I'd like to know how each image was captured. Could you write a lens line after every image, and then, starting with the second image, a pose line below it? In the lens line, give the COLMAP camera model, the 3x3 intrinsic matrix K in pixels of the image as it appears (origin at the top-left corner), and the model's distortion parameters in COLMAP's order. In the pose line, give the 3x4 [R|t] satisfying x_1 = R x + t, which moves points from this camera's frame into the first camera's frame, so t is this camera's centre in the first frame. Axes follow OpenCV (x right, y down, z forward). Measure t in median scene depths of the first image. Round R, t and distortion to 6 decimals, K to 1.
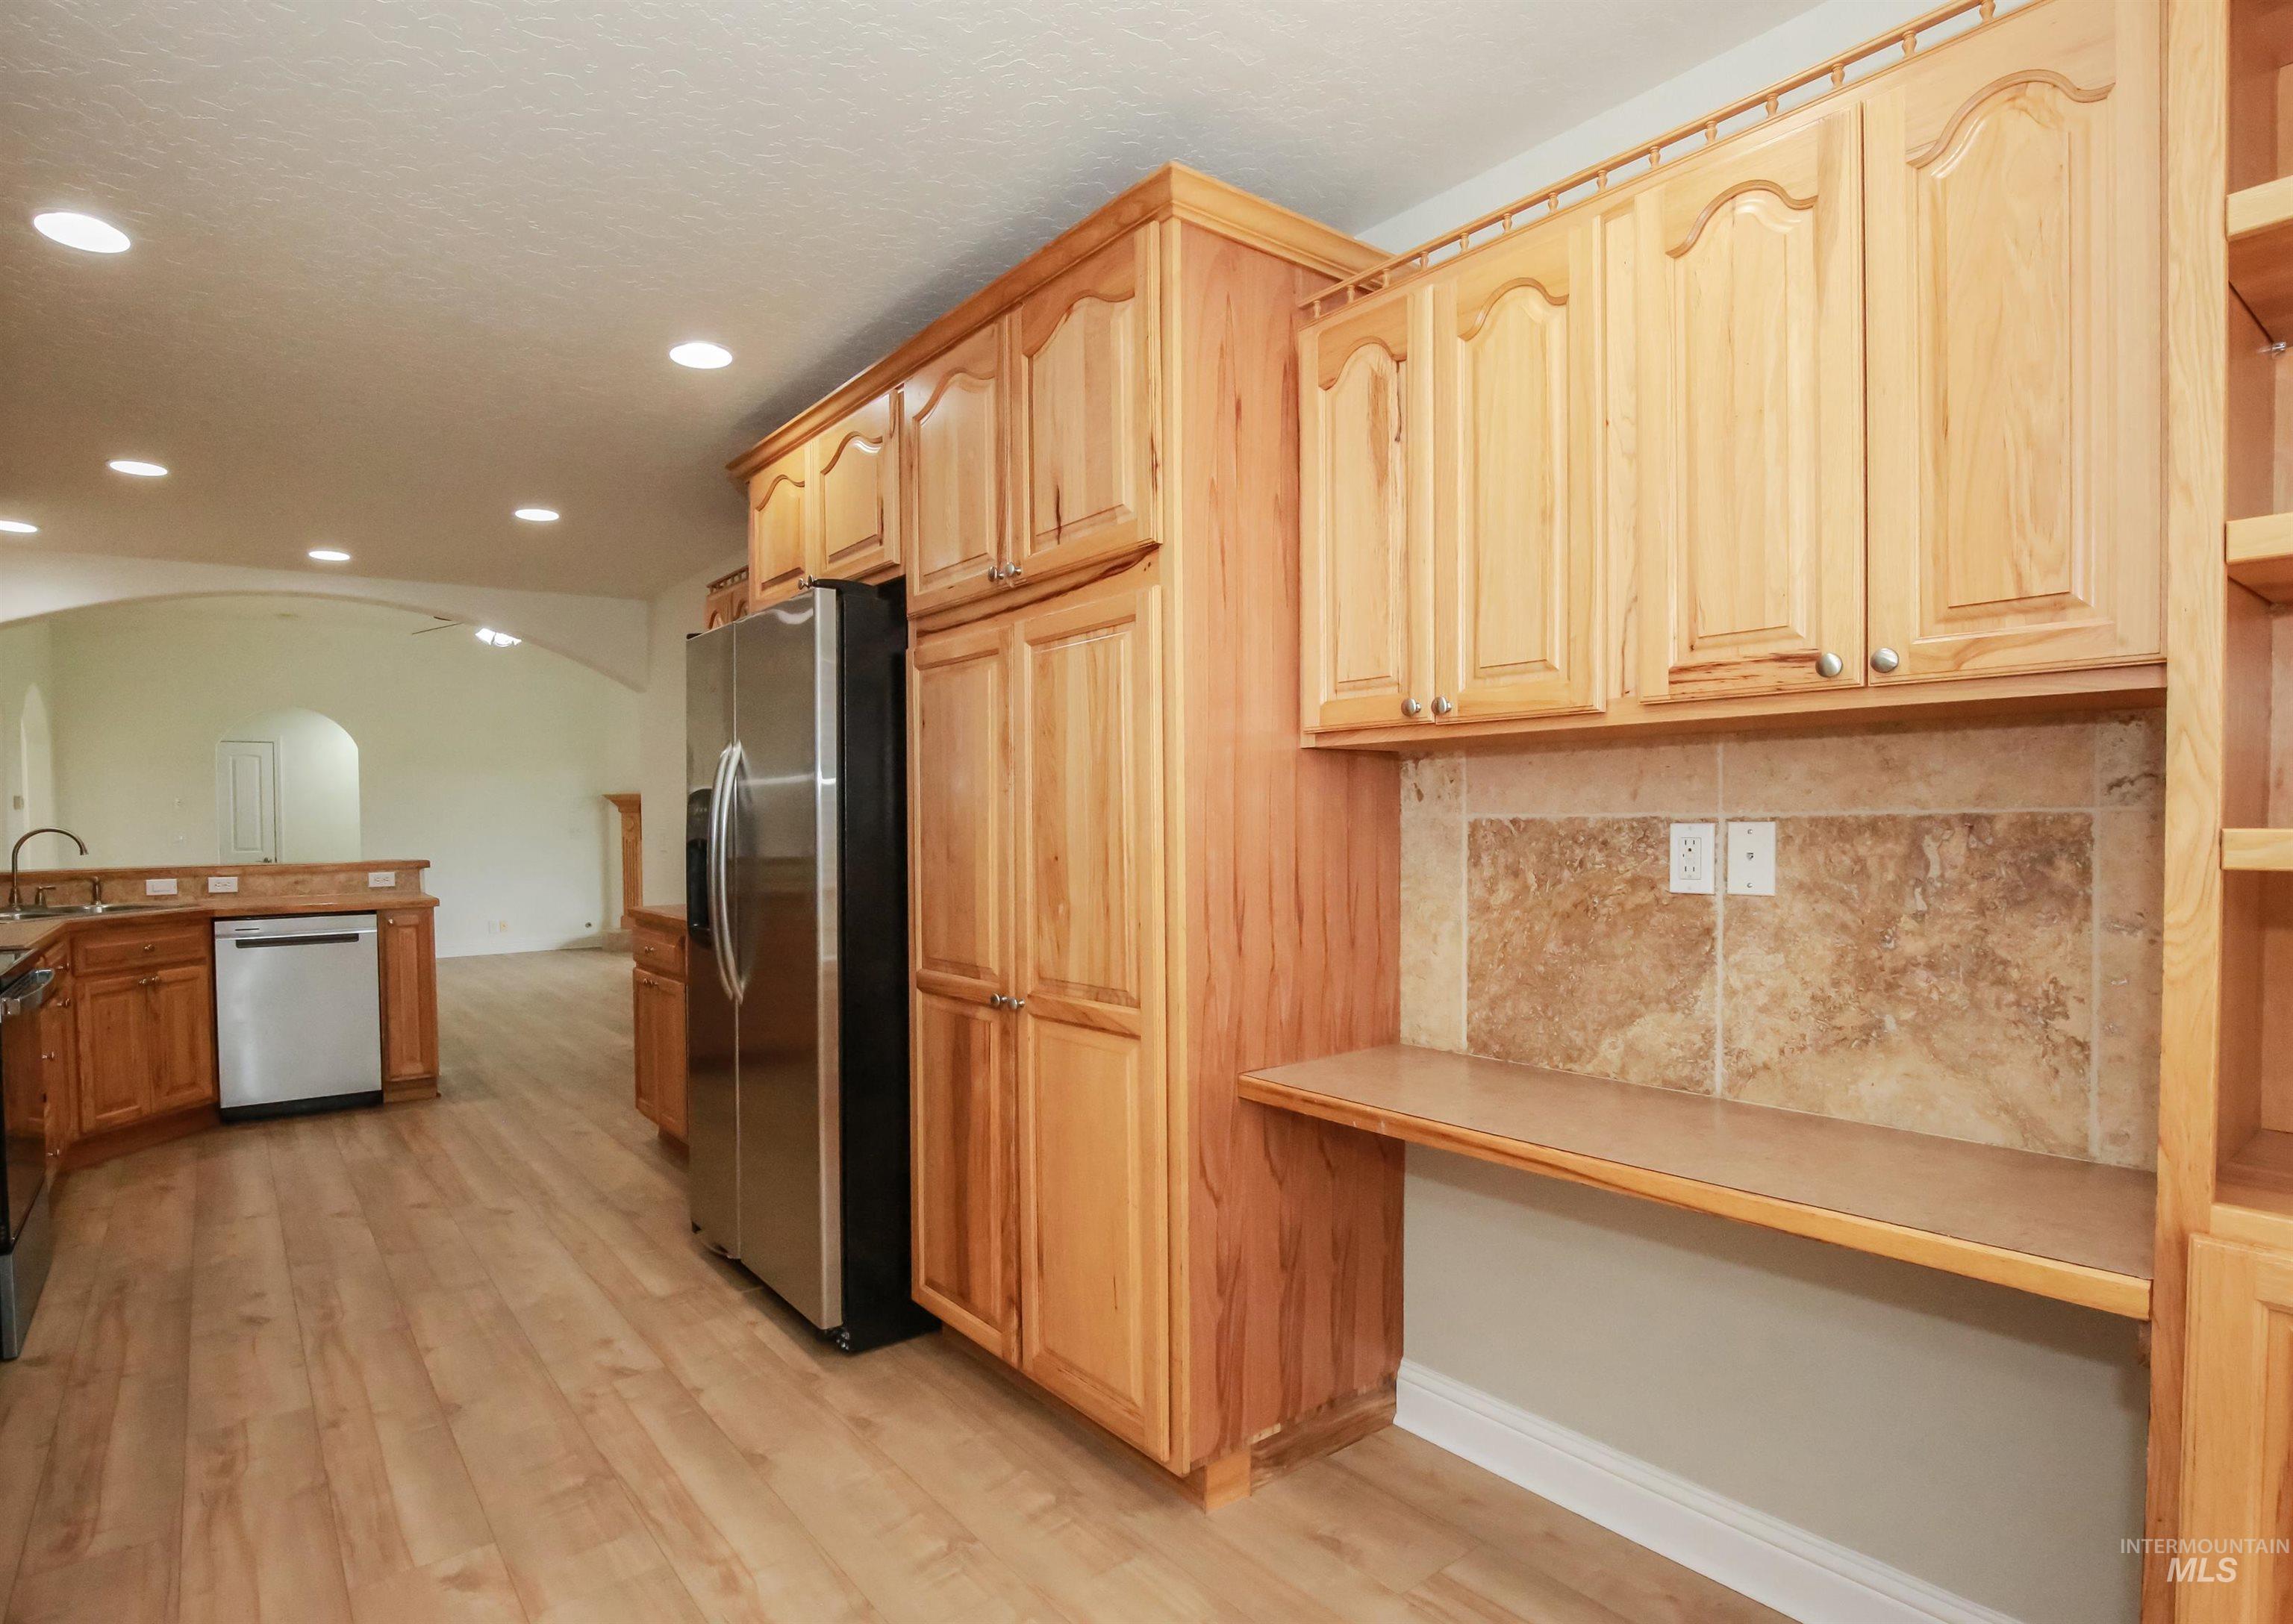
lens RADIAL K [[1183.3, 0, 1036.6], [0, 1183.3, 848.2], [0, 0, 1]] dist [-0.029910, 0.003721]
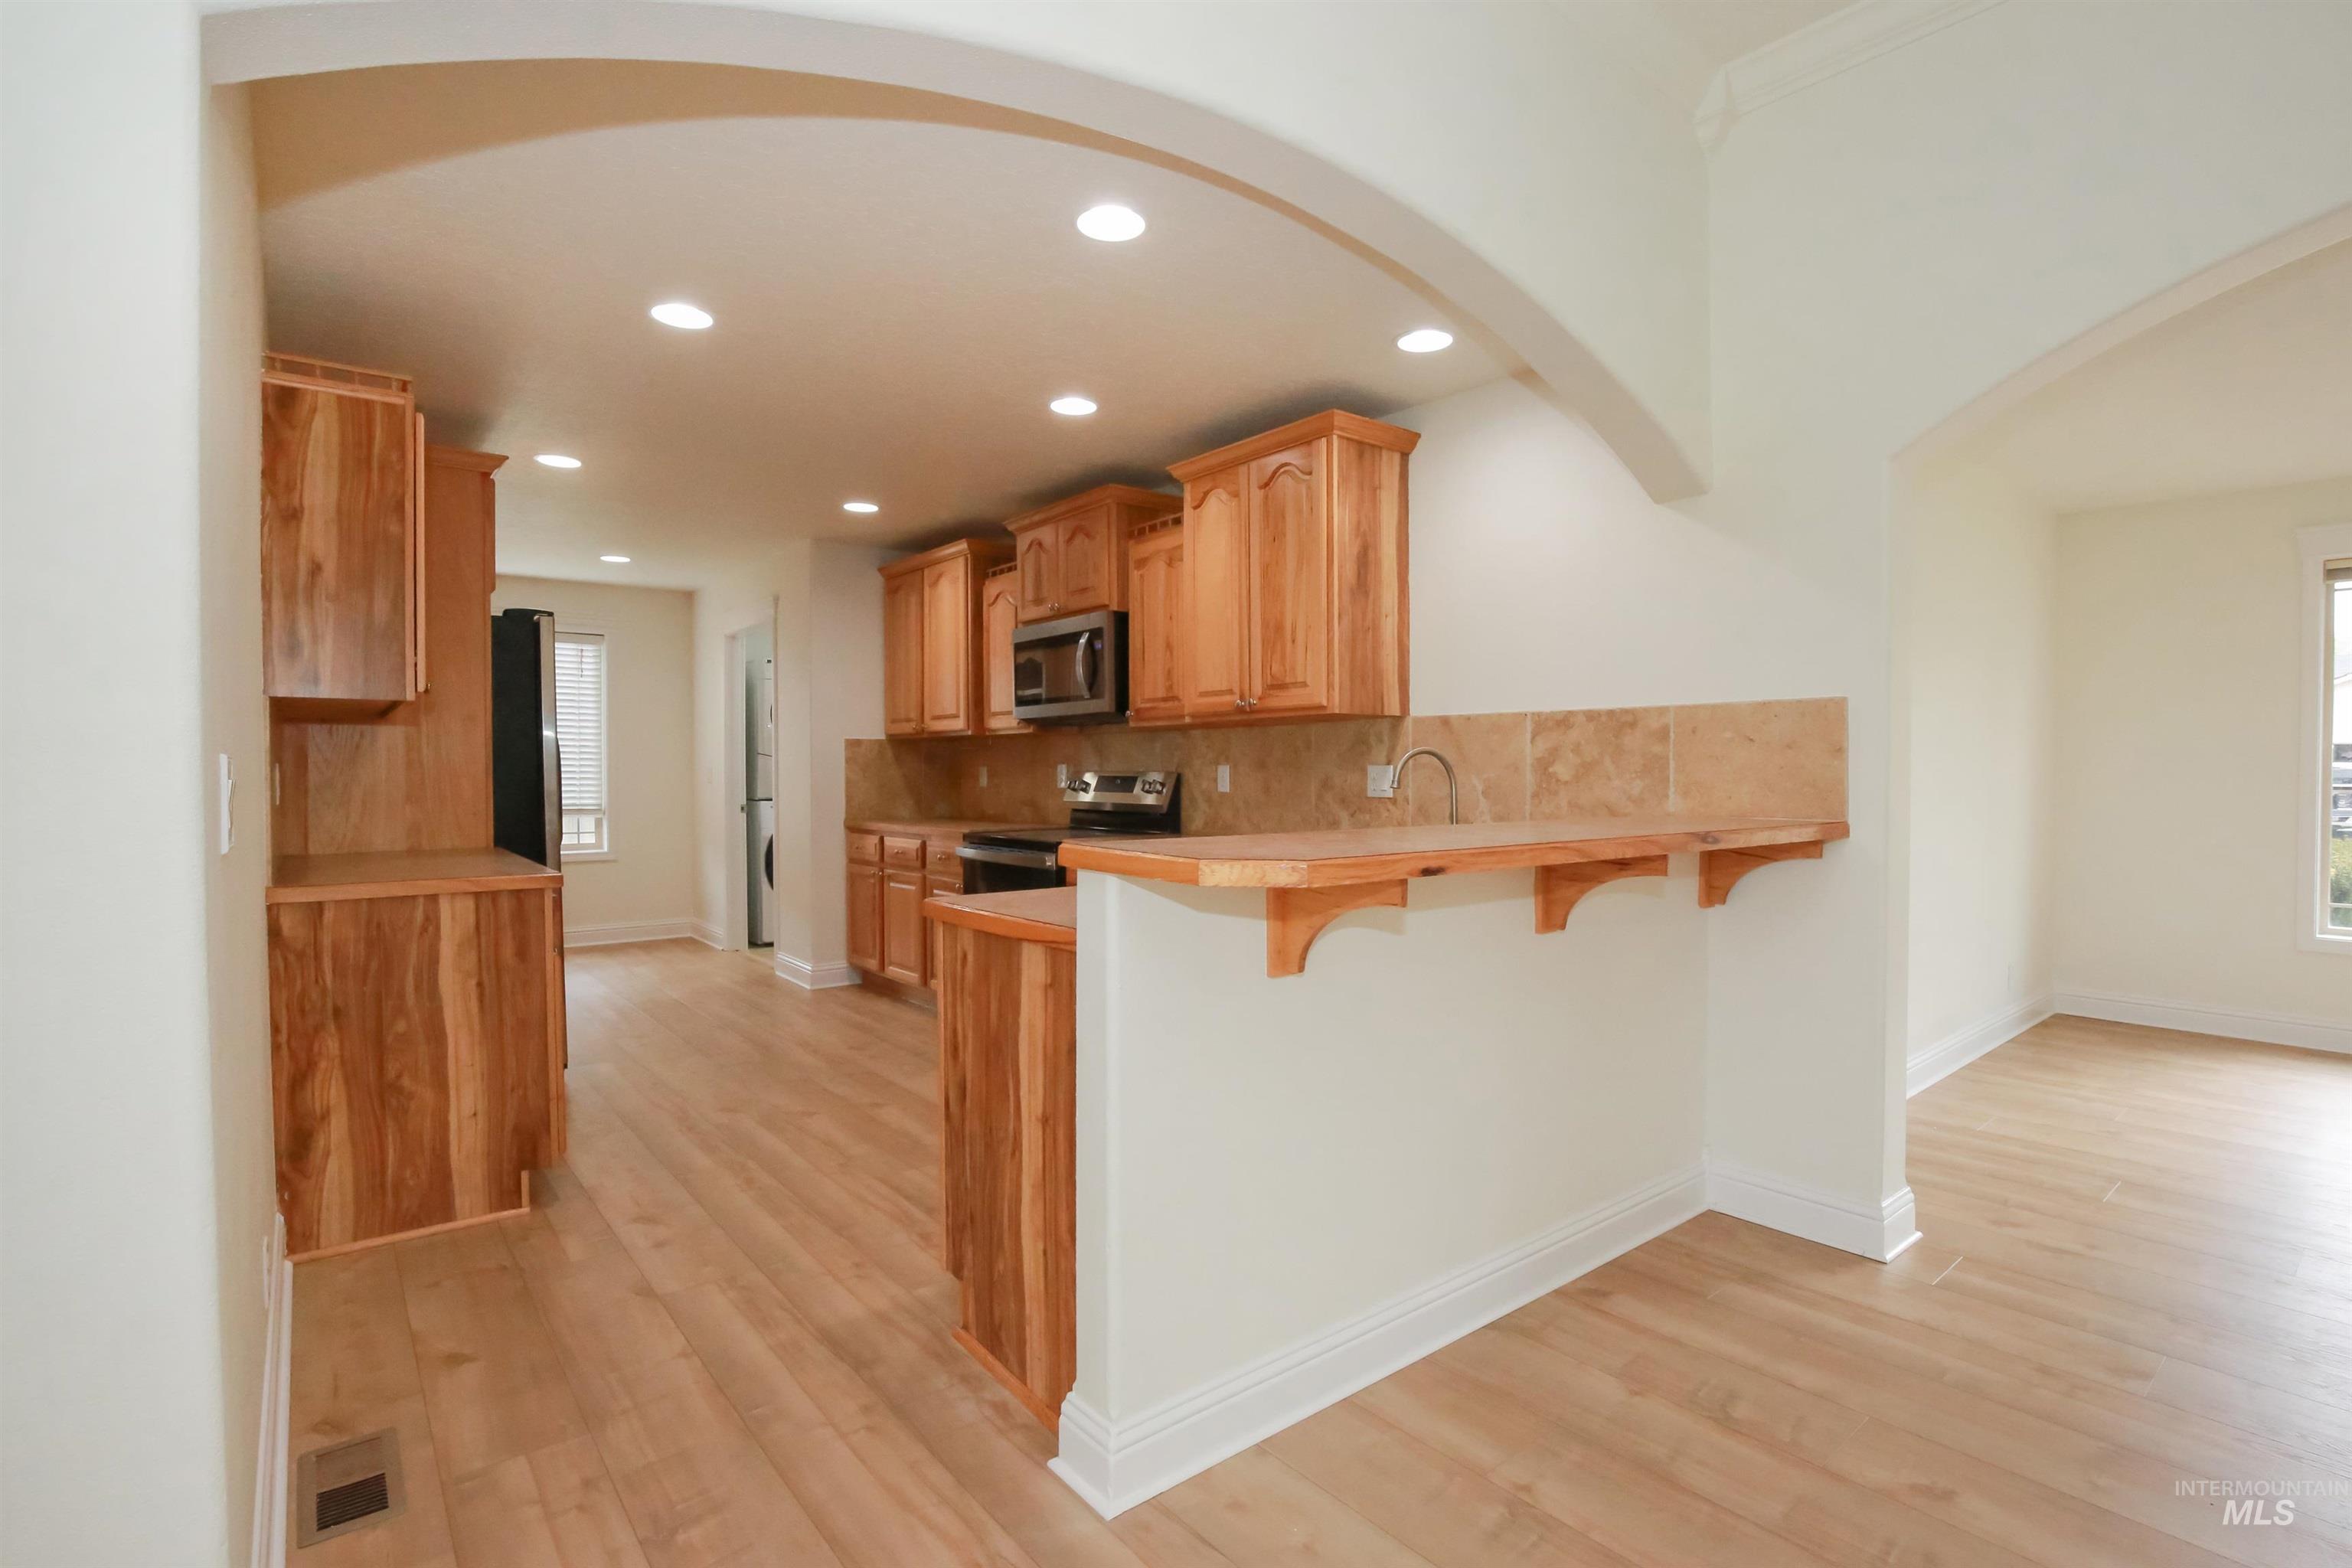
lens RADIAL K [[1082.8, 0, 1197.9], [0, 1082.8, 787.3], [0, 0, 1]] dist [-0.037443, 0.008430]
pose [[-0.996679, 0.012507, -0.080459, -0.955718], [0.009217, 0.999111, 0.041131, -0.030745], [0.080902, 0.040253, -0.995909, 2.363459]]
